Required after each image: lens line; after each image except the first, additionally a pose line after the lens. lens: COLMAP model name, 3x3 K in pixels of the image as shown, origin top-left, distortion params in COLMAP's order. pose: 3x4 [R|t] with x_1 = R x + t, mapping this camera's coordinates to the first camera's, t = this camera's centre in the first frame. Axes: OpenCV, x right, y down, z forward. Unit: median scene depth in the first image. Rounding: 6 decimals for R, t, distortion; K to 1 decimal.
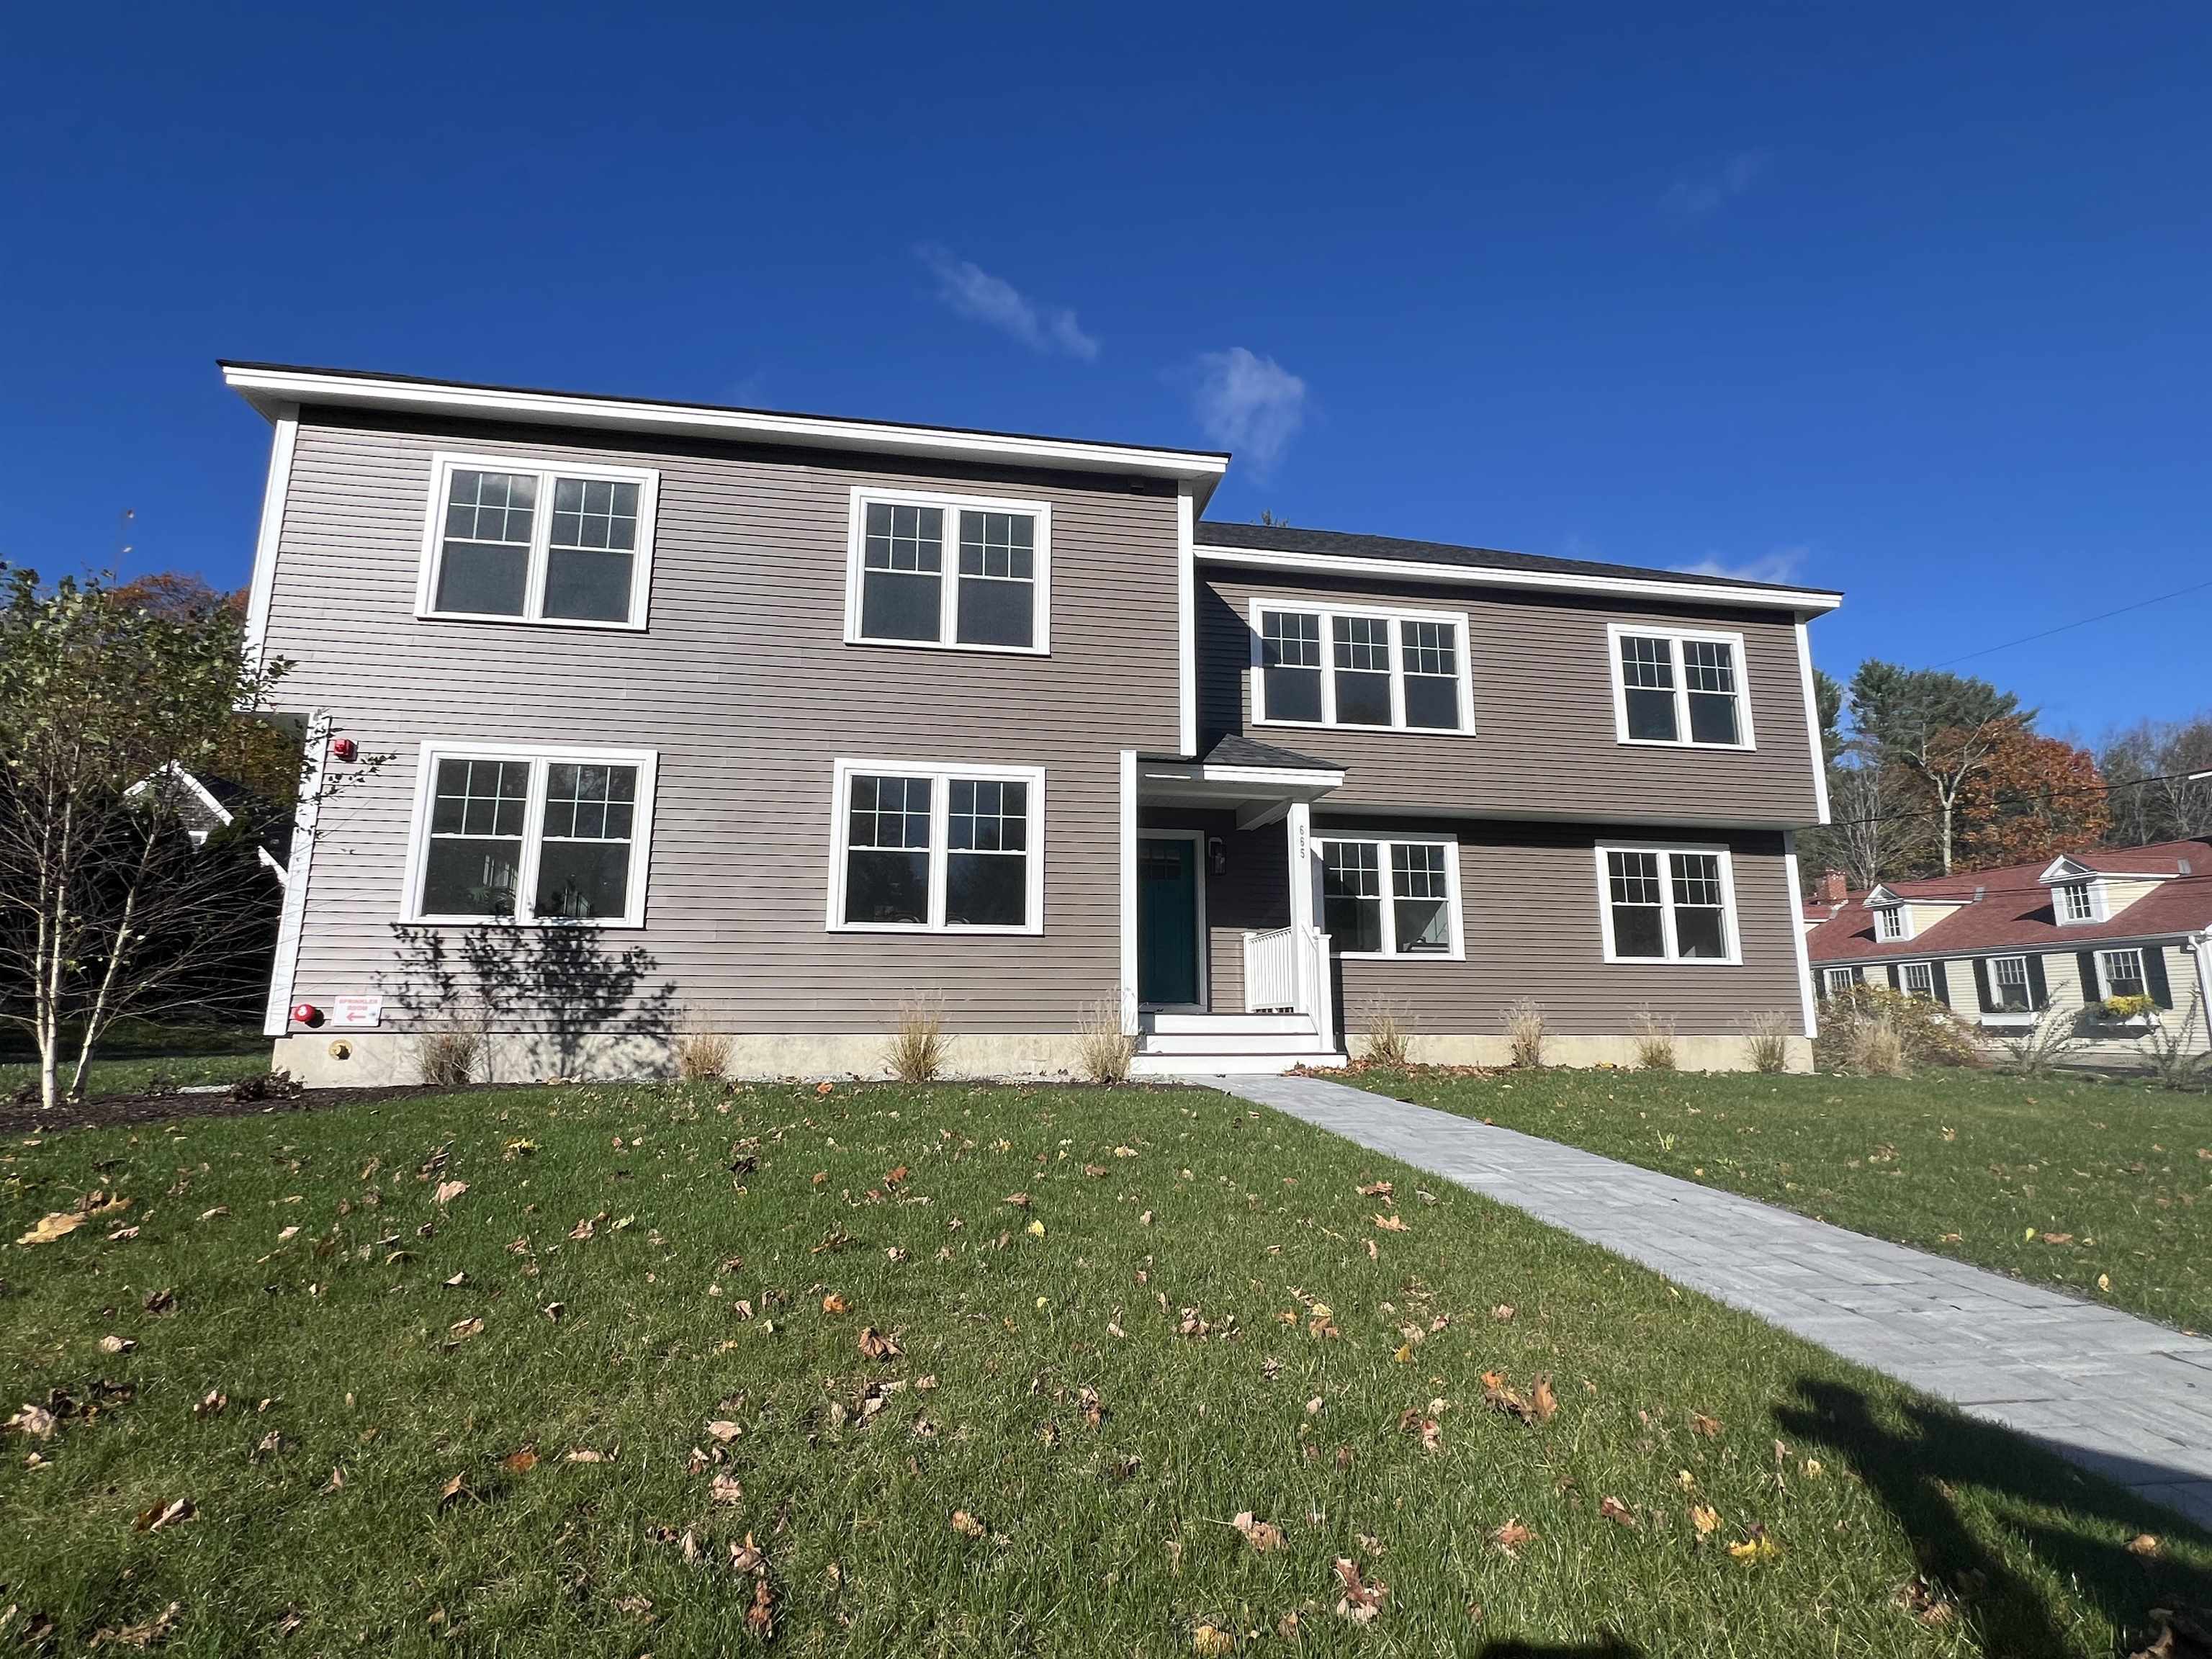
lens RADIAL K [[1051.7, 0, 1093.2], [0, 1051.7, 813.5], [0, 0, 1]] dist [-0.004312, 0.002821]
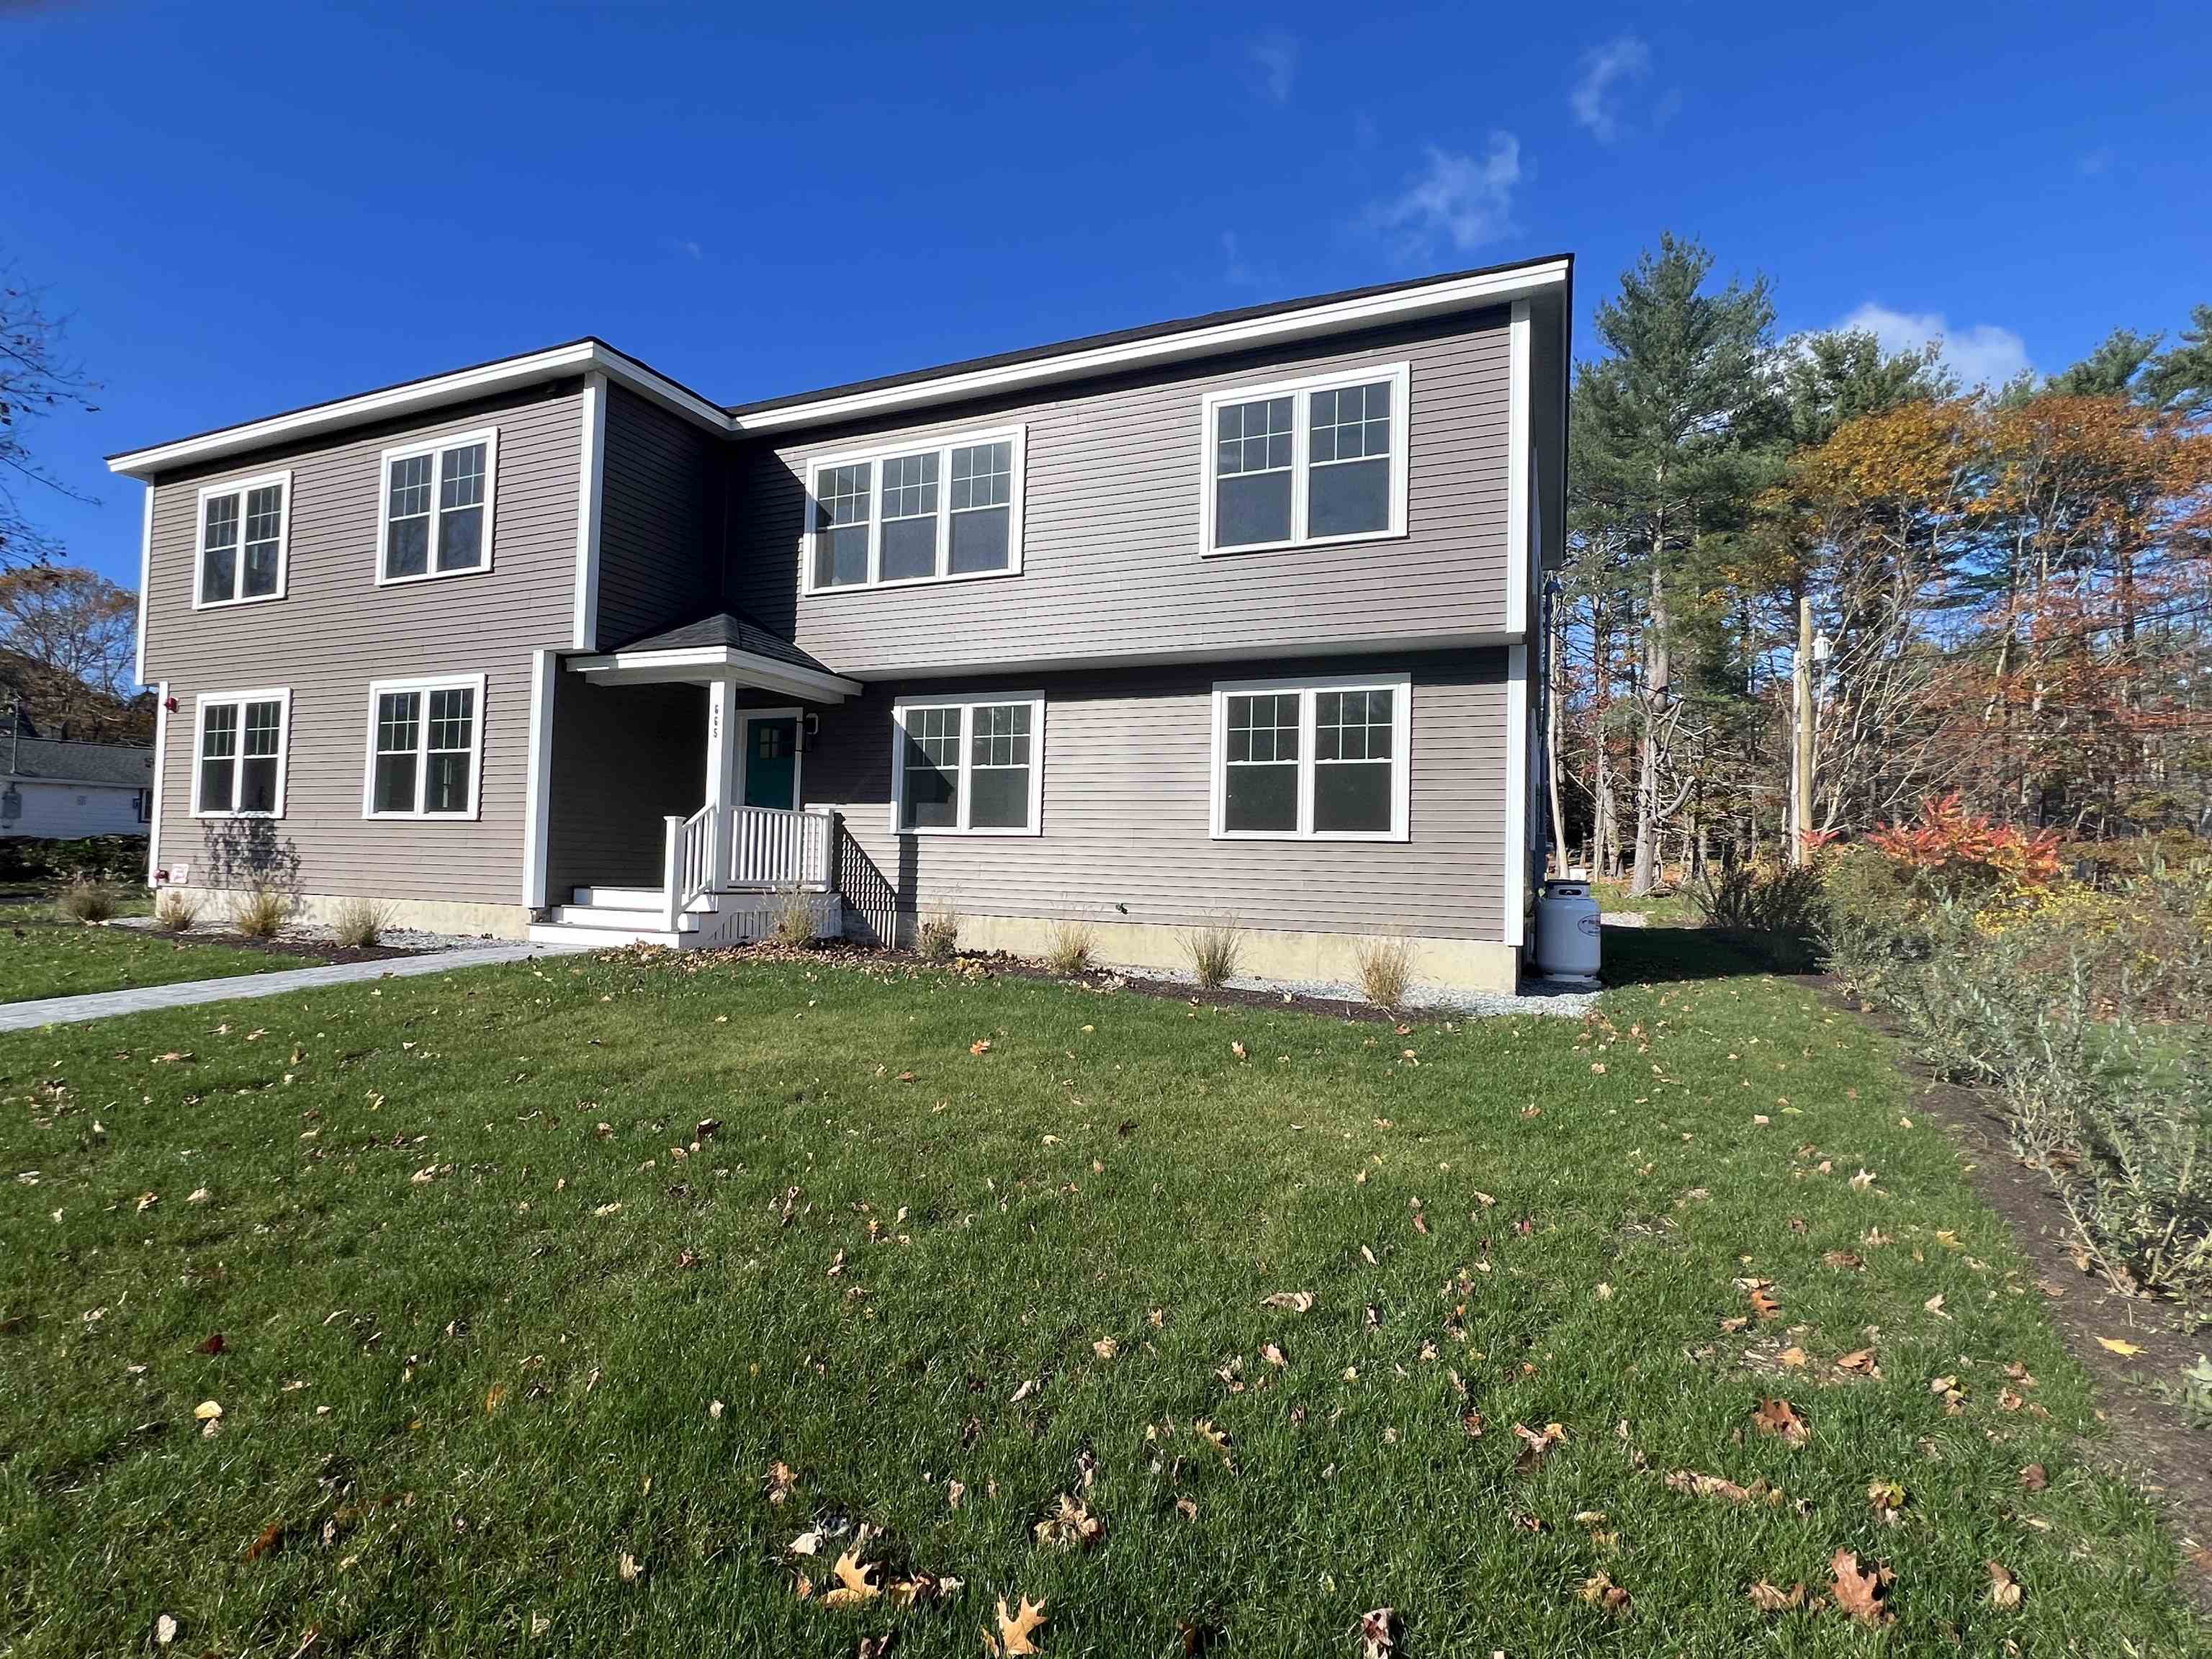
lens RADIAL K [[1051.7, 0, 1112.2], [0, 1051.7, 827.5], [0, 0, 1]] dist [-0.004312, 0.002821]
pose [[0.839859, -0.012283, -0.542665, 1.115342], [0.080705, 0.991458, 0.102462, 0.060109], [0.536771, -0.129849, 0.833676, 0.390352]]
